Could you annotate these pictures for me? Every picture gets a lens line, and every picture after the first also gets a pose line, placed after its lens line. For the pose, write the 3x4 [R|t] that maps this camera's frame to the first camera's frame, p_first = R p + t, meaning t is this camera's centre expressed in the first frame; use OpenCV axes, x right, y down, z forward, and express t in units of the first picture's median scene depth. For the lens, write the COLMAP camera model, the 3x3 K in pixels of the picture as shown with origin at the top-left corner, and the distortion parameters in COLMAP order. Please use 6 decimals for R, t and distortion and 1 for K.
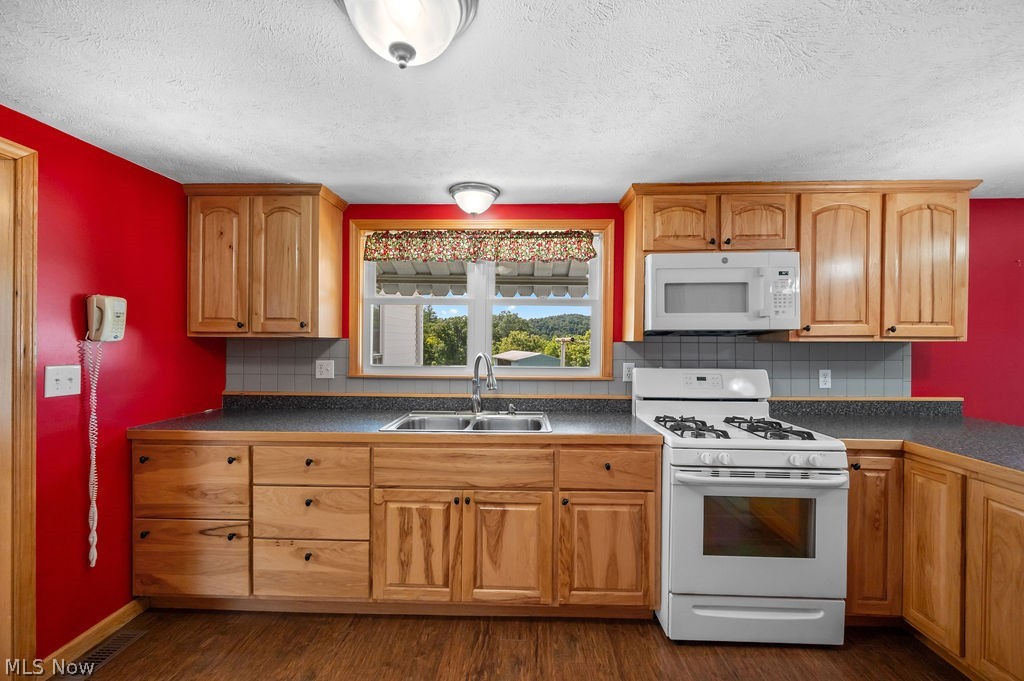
lens RADIAL K [[406.1, 0, 515.1], [0, 406.1, 344.8], [0, 0, 1]] dist [0.000746, -0.000634]
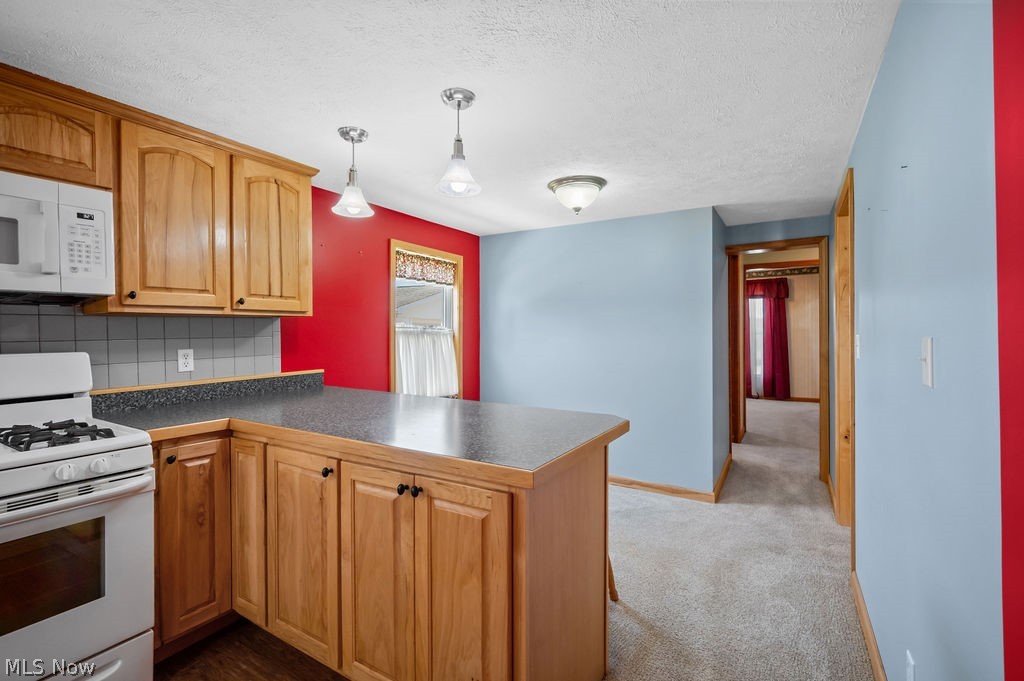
lens RADIAL K [[457.4, 0, 506.8], [0, 457.4, 334.1], [0, 0, 1]] dist [-0.001966, 0.000879]
pose [[0.501547, -0.013062, 0.865032, 0.320574], [0.017849, 0.999829, 0.004748, 0.042830], [-0.864946, 0.013059, 0.501694, -0.057814]]
